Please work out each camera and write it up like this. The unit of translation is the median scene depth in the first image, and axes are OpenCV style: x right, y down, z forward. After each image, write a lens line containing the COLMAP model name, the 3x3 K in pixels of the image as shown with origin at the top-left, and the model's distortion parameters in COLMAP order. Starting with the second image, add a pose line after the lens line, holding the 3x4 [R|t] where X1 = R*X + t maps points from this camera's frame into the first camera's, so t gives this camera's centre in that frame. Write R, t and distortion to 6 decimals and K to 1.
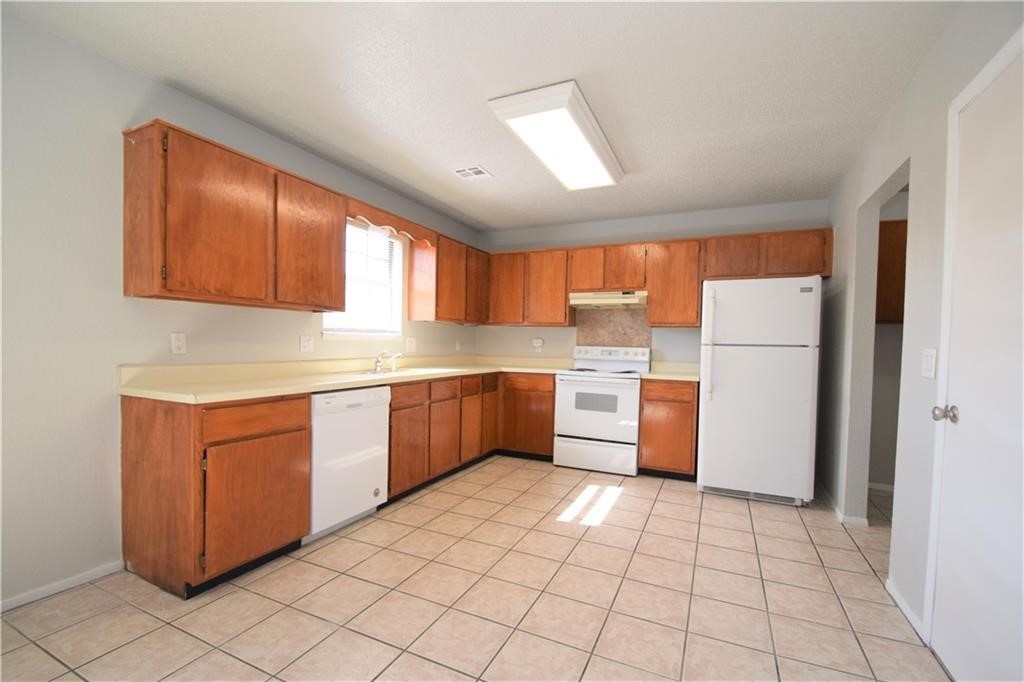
lens RADIAL K [[450.2, 0, 502.9], [0, 450.2, 356.4], [0, 0, 1]] dist [0.011253, -0.016462]
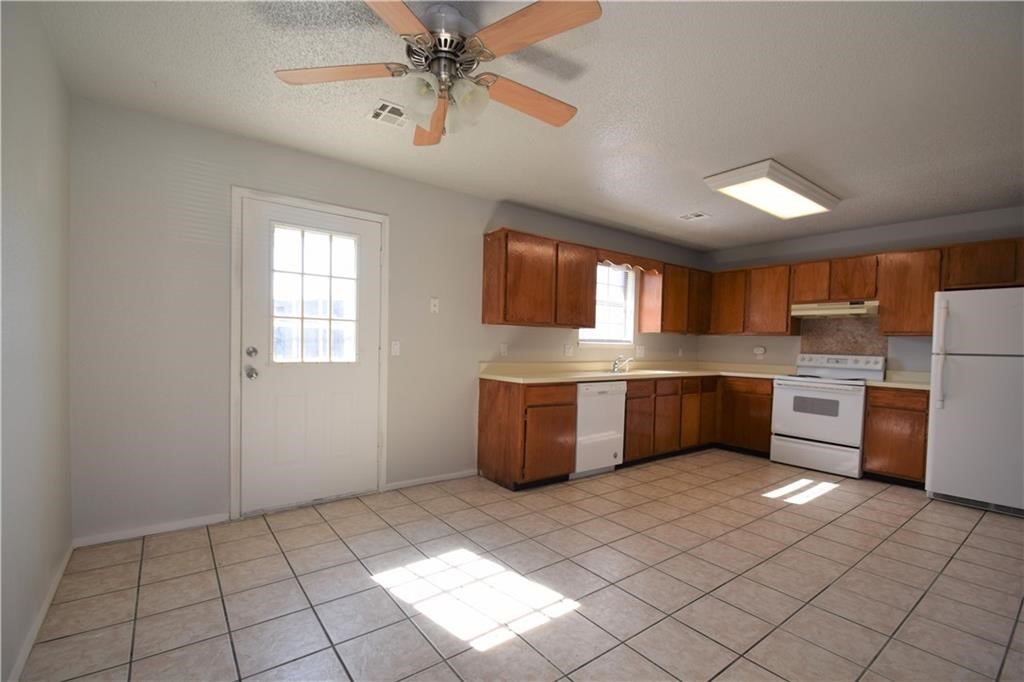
lens RADIAL K [[450.2, 0, 502.9], [0, 450.2, 356.4], [0, 0, 1]] dist [0.011253, -0.016462]
pose [[0.885107, 0.013657, -0.465188, 0.055551], [-0.019542, 0.999778, -0.007831, 0.006963], [0.464978, 0.016022, 0.885177, -0.383136]]
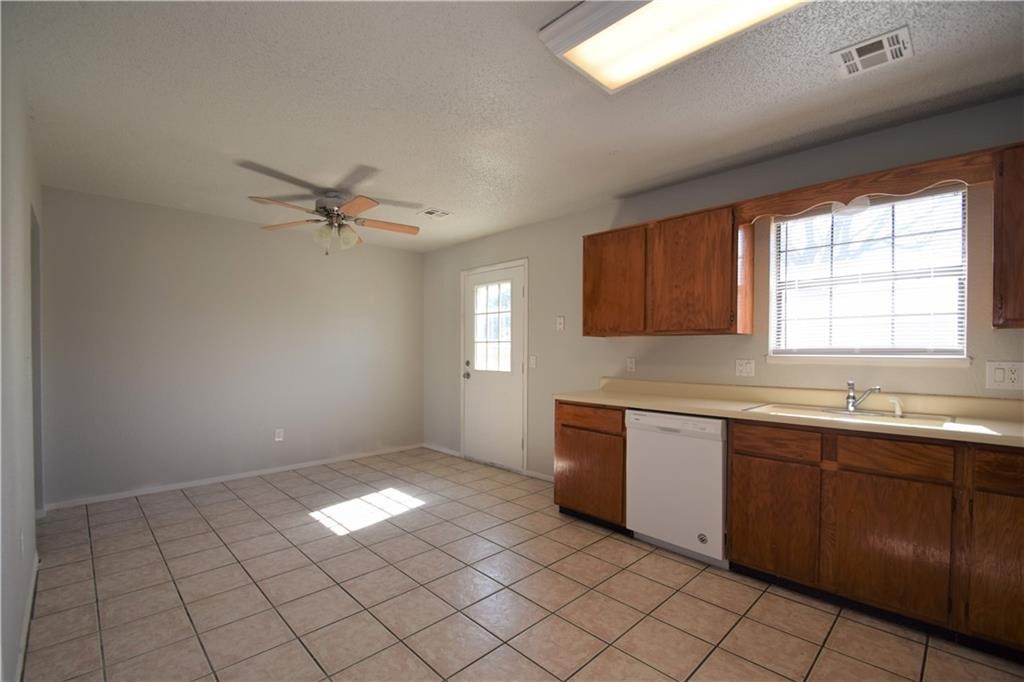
lens RADIAL K [[450.2, 0, 502.9], [0, 450.2, 356.4], [0, 0, 1]] dist [0.011253, -0.016462]
pose [[-0.347965, -0.008797, -0.937466, 0.606310], [-0.040124, 0.999179, 0.005517, -0.035981], [0.936648, 0.039535, -0.348033, 0.829737]]
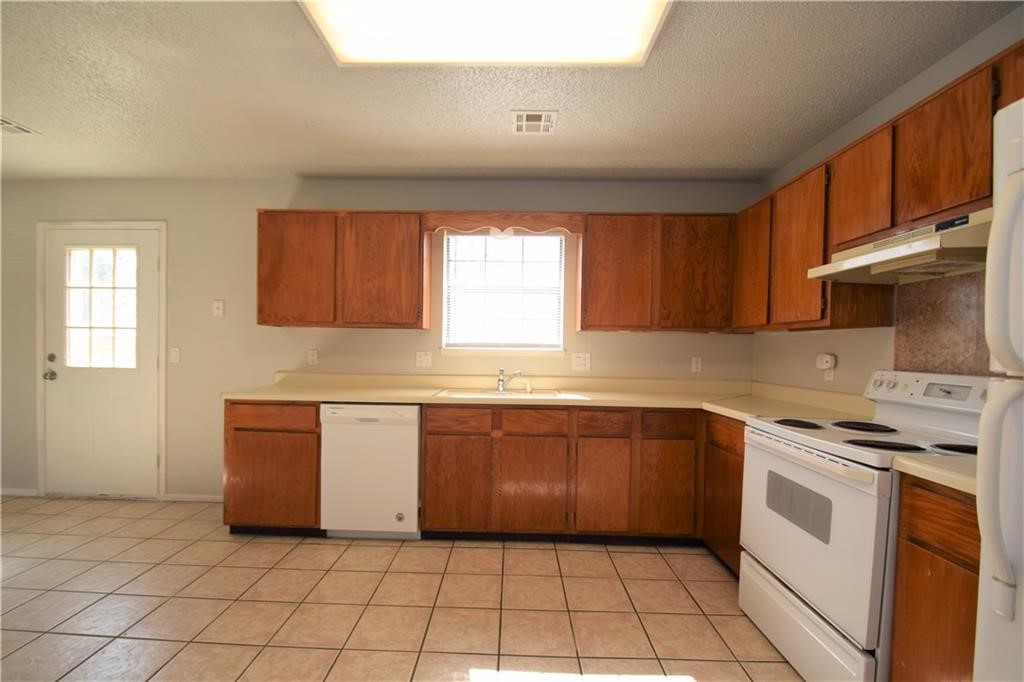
lens RADIAL K [[450.2, 0, 502.9], [0, 450.2, 356.4], [0, 0, 1]] dist [0.011253, -0.016462]
pose [[0.413246, 0.002455, -0.910616, 0.594430], [-0.035461, 0.999281, -0.013398, -0.025676], [0.909929, 0.037828, 0.413036, 0.710050]]
